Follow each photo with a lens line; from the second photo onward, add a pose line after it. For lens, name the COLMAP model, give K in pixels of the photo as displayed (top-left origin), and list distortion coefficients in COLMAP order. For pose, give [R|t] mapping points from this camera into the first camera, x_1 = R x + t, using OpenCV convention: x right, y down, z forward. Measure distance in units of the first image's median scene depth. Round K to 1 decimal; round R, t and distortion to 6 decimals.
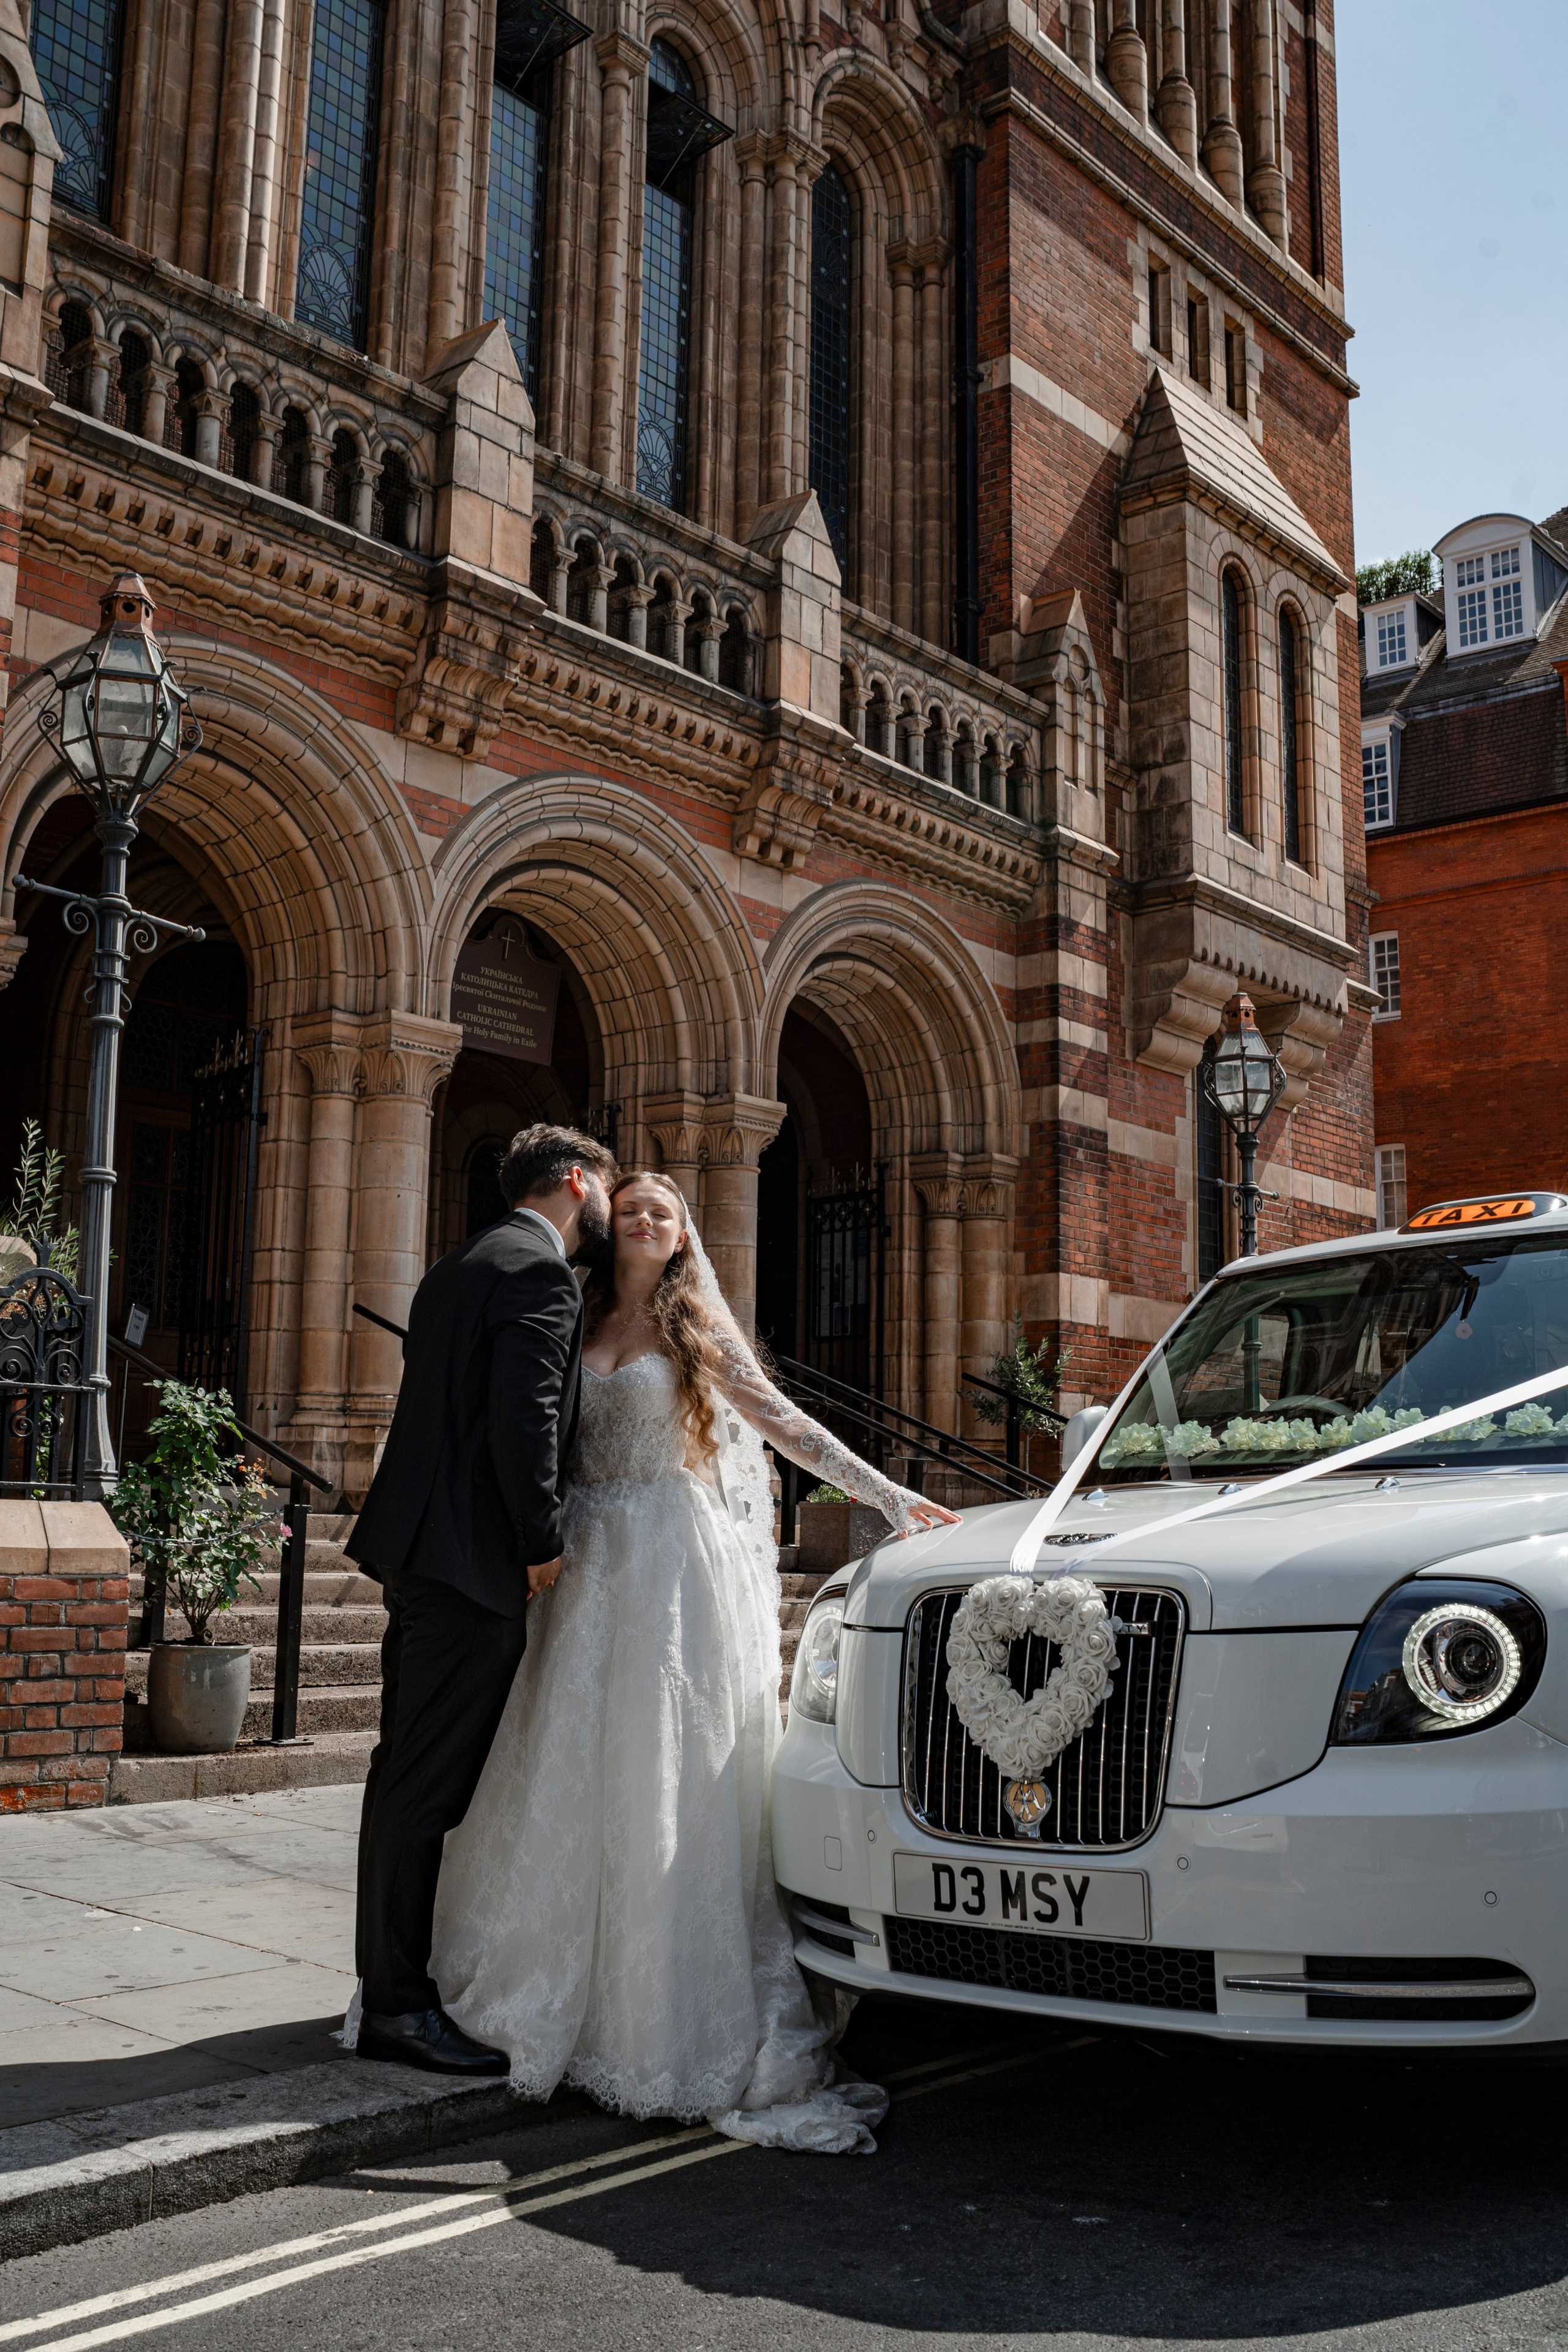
lens RADIAL K [[2584.9, 0, 712.7], [0, 2584.9, 1180.3], [0, 0, 1]] dist [-0.094561, 0.026669]
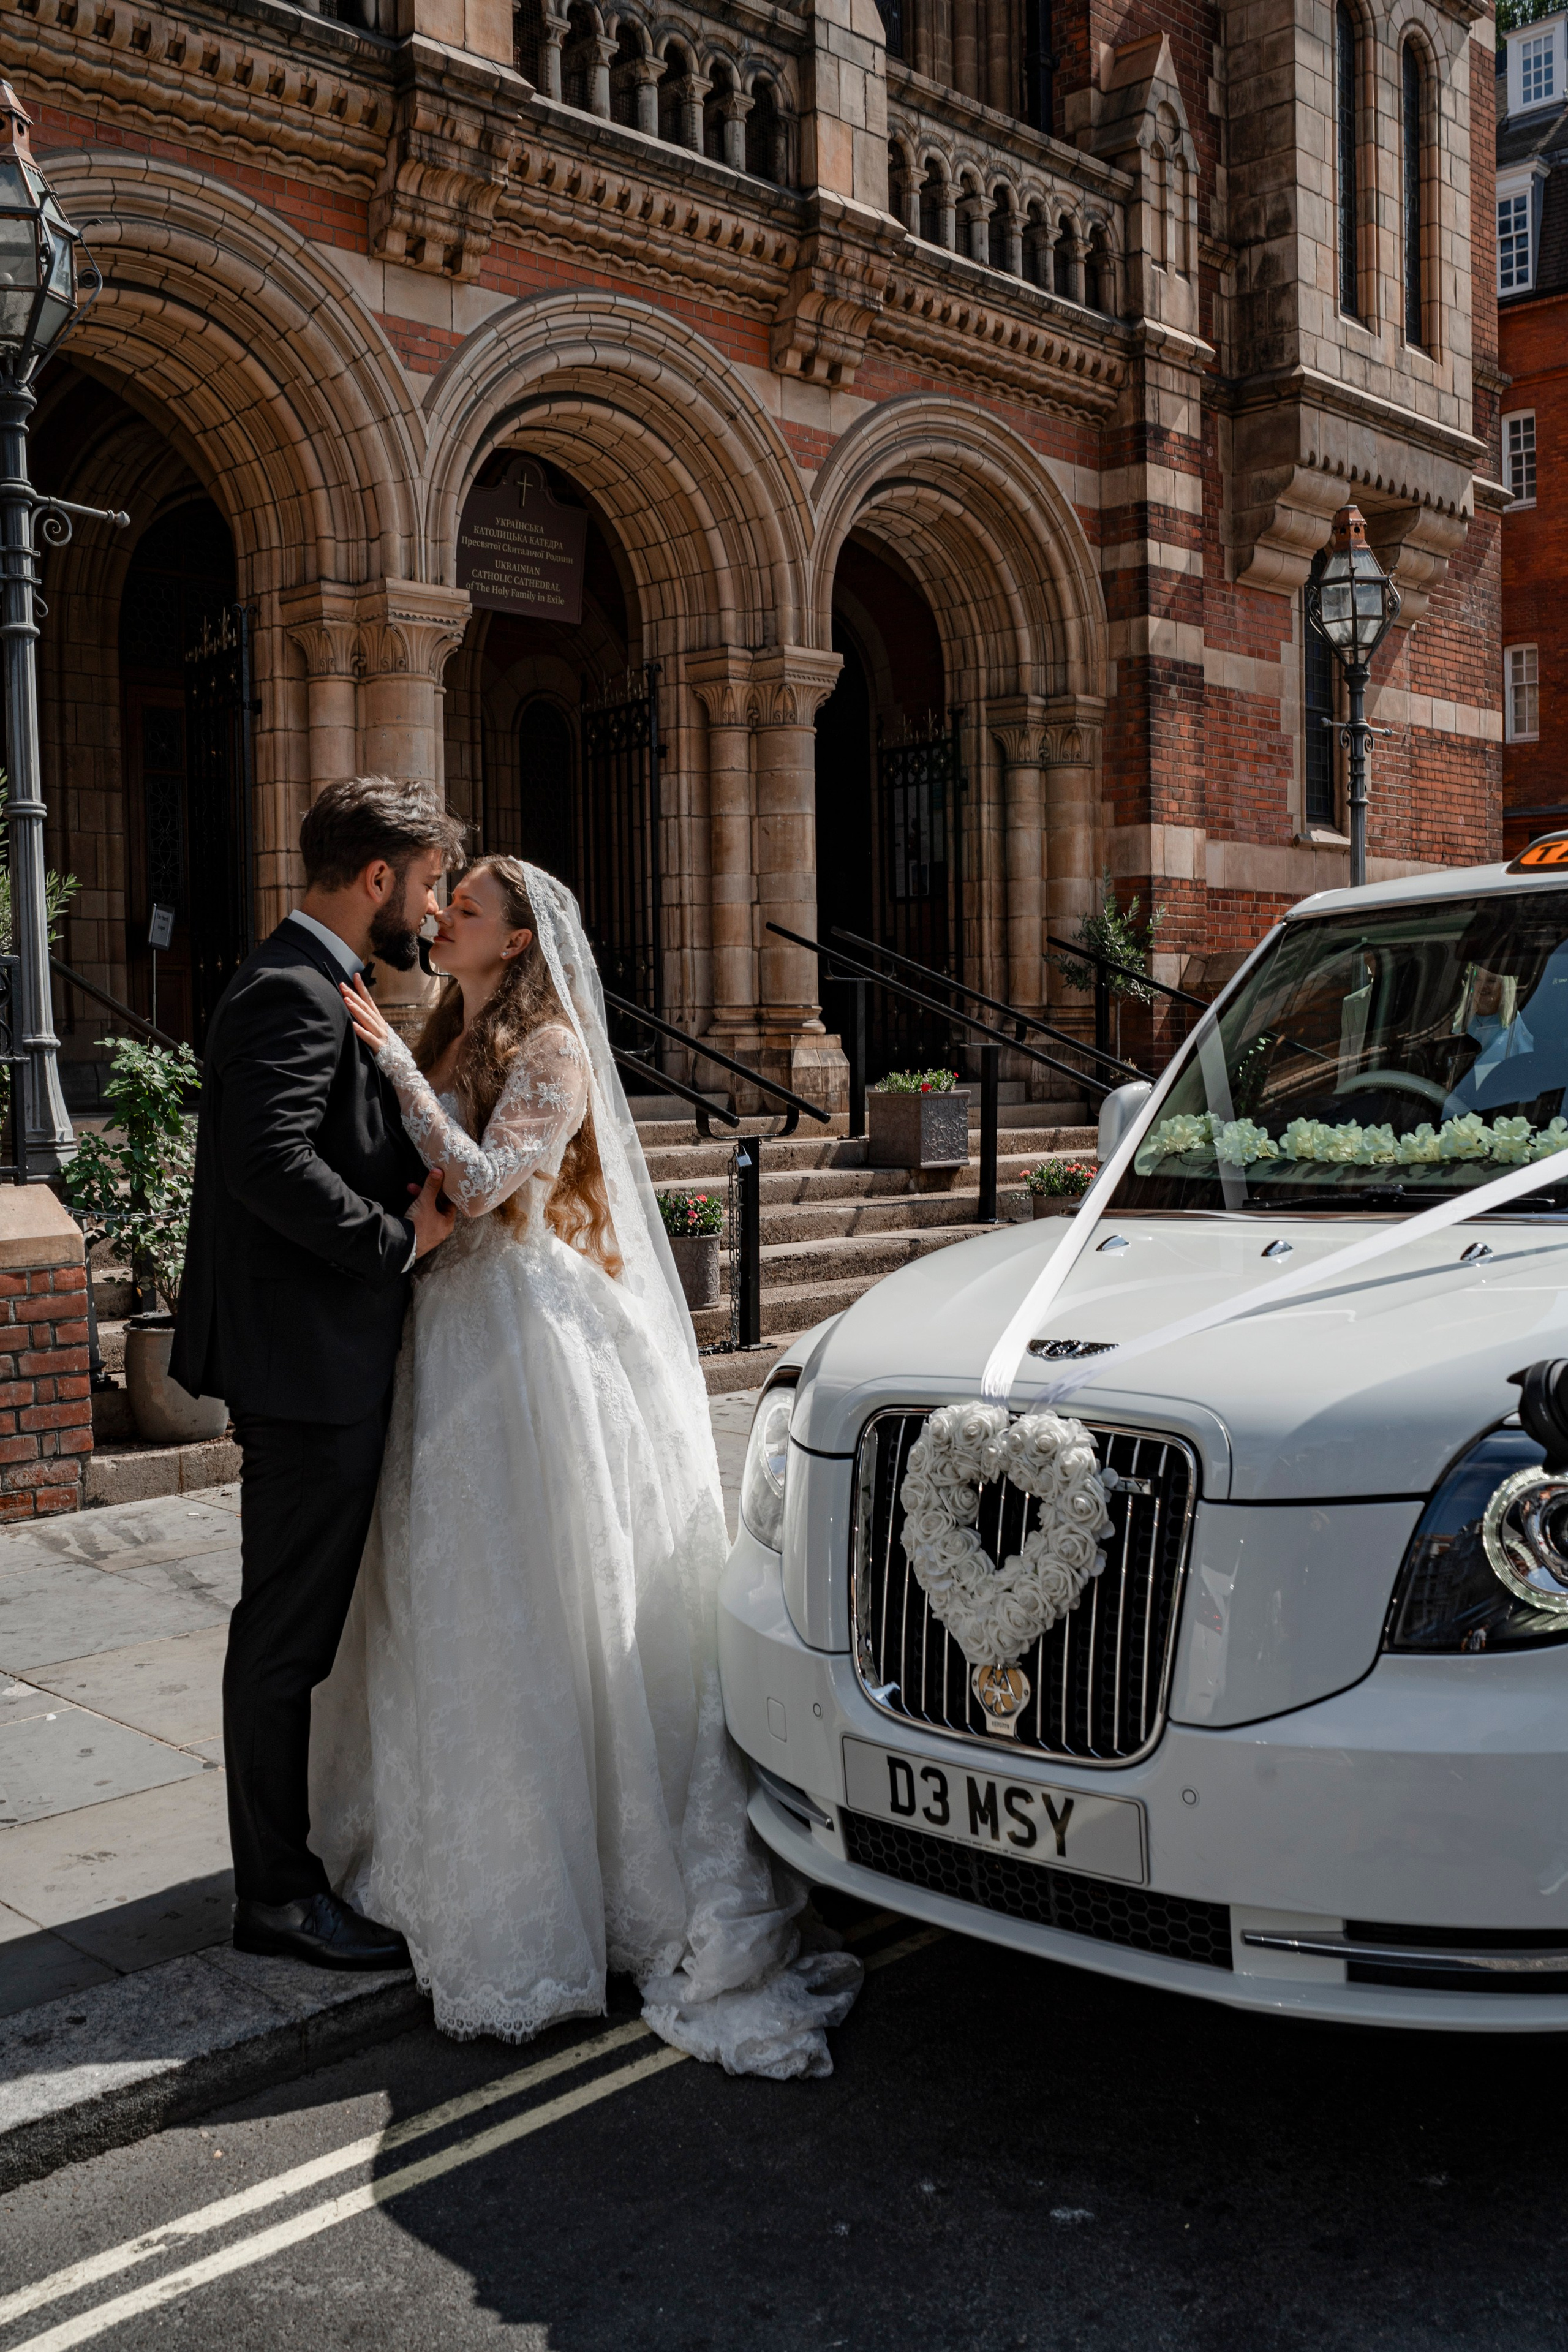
lens RADIAL K [[2386.6, 0, 772.6], [0, 2386.6, 1191.2], [0, 0, 1]] dist [-0.113860, 0.144152]
pose [[0.997998, -0.030713, -0.055292, 0.045778], [0.042390, 0.973592, 0.224323, -0.035175], [0.046942, -0.226218, 0.972945, 0.150174]]
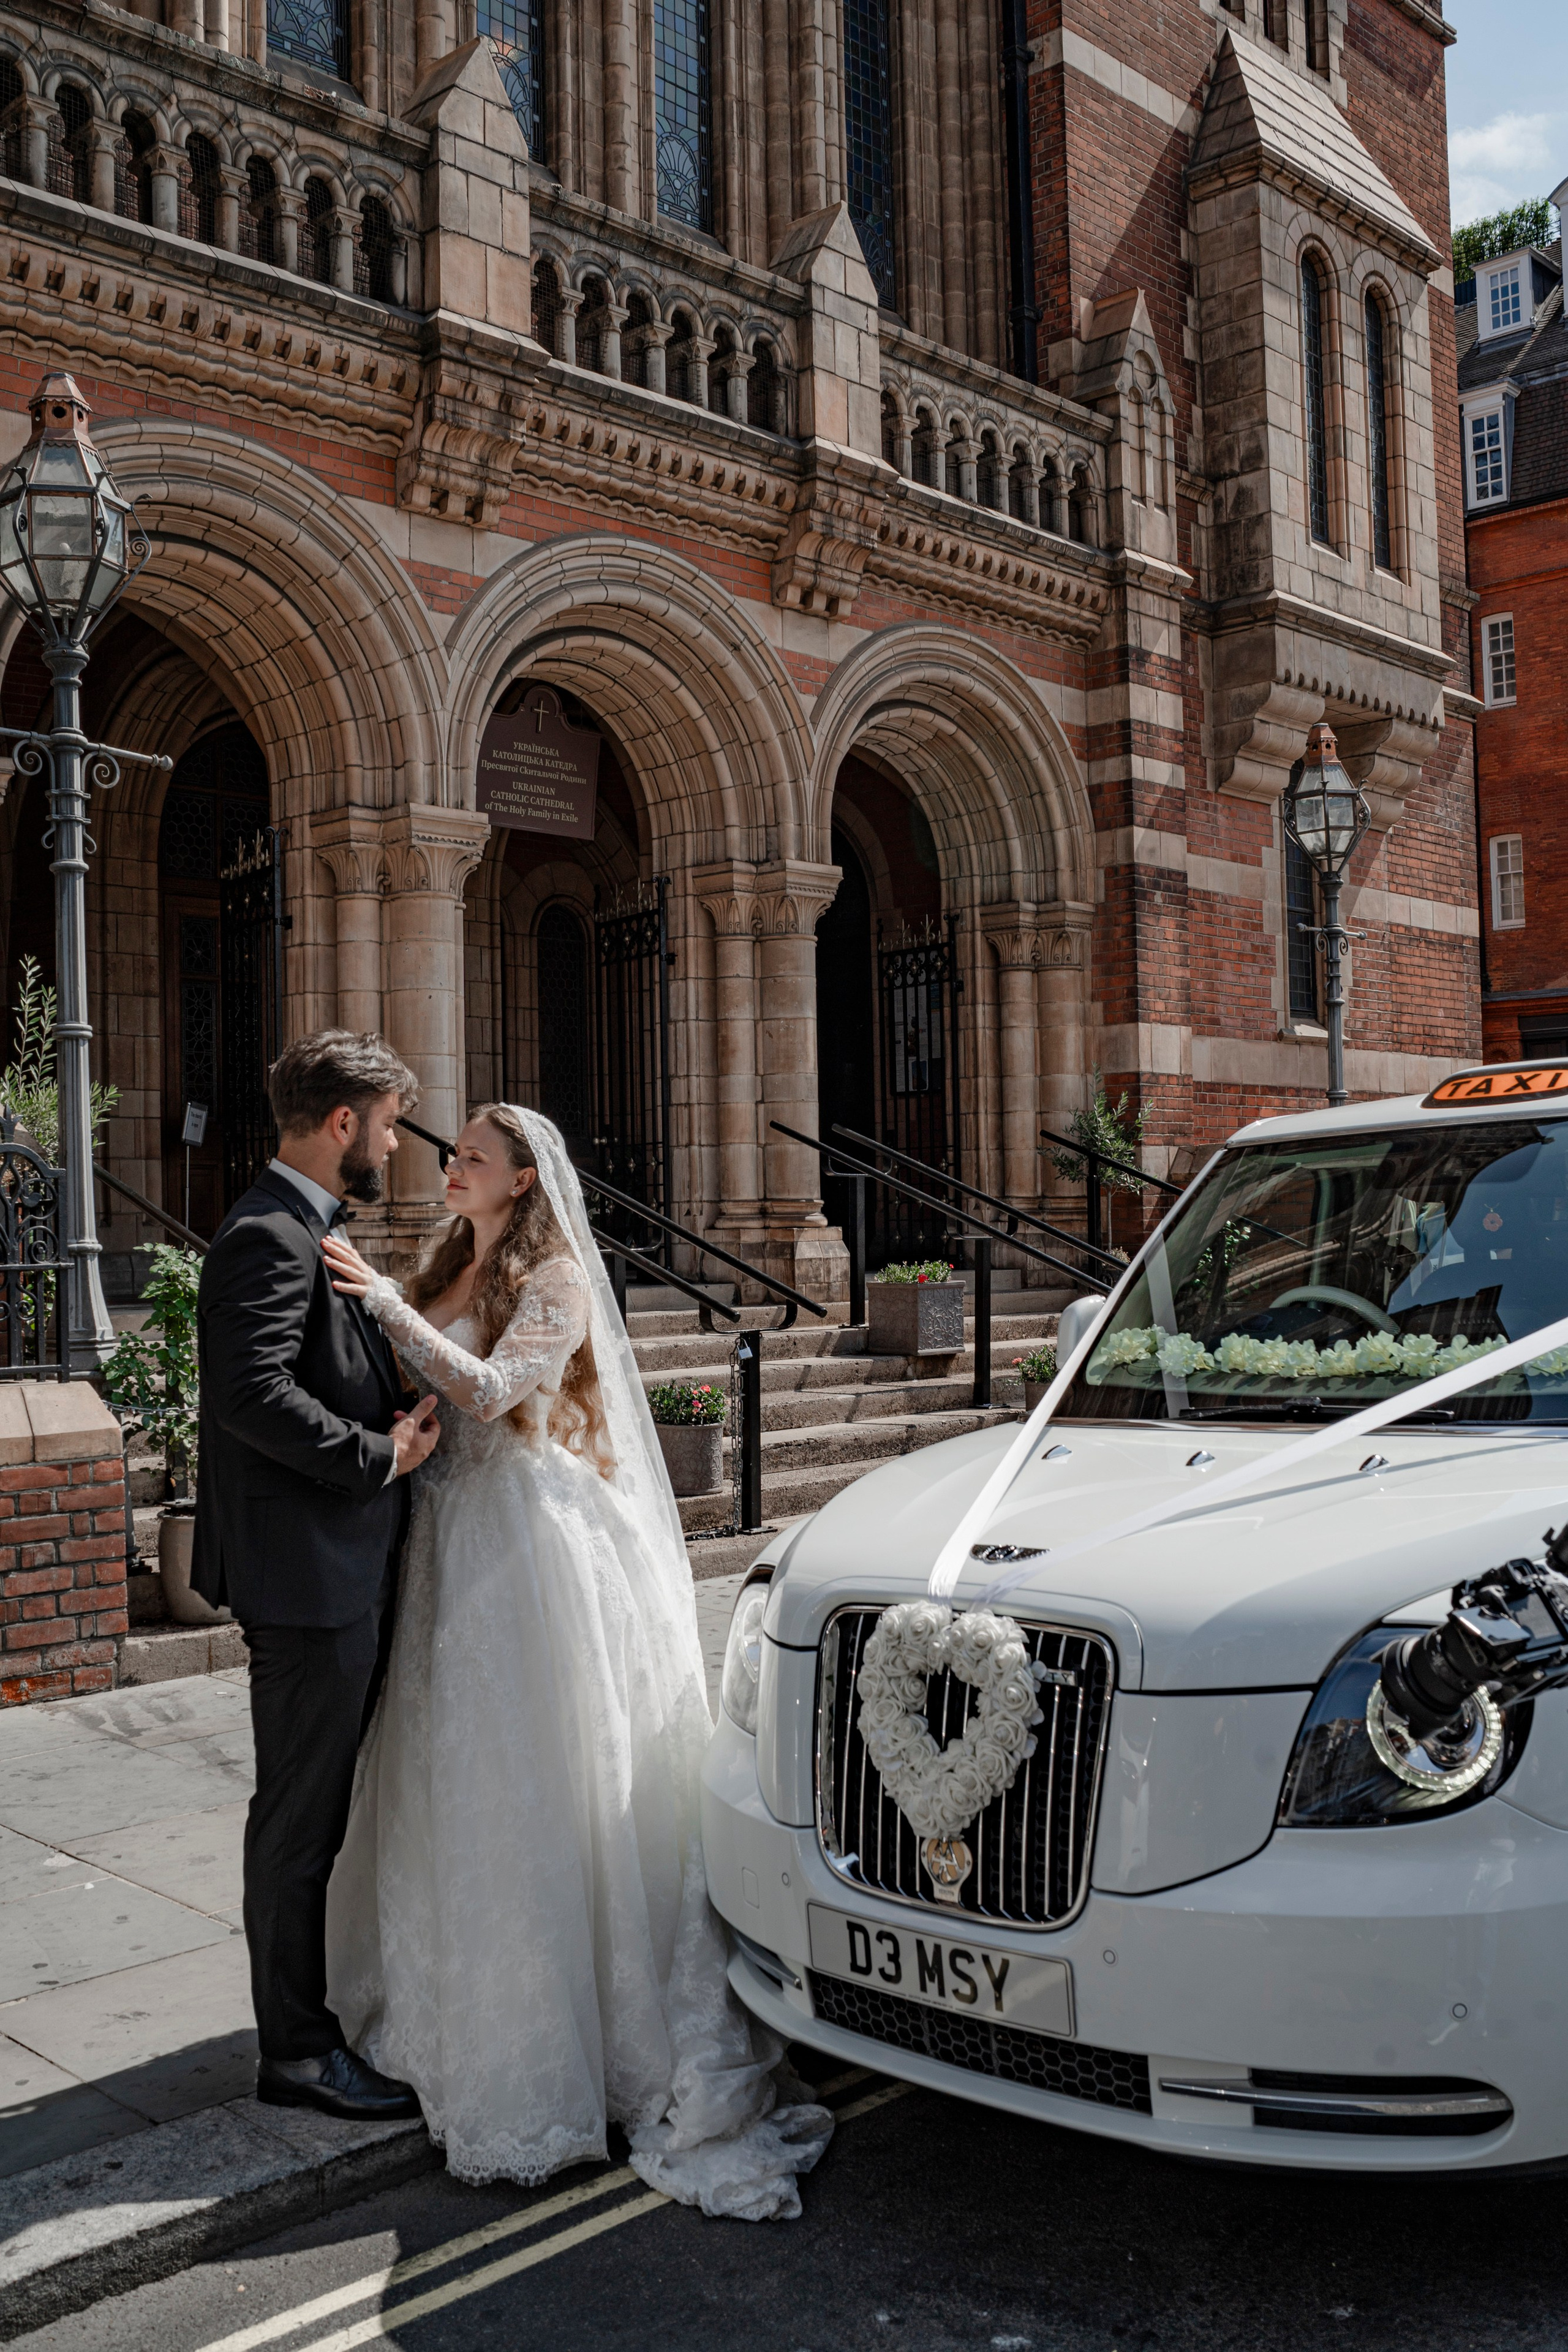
lens RADIAL K [[2412.7, 0, 781.8], [0, 2412.7, 1163.8], [0, 0, 1]] dist [-0.116188, 0.141415]
pose [[0.997372, -0.038332, -0.061481, 0.059073], [0.047110, 0.987810, 0.148363, -0.056396], [0.055045, -0.150870, 0.987020, 0.103519]]
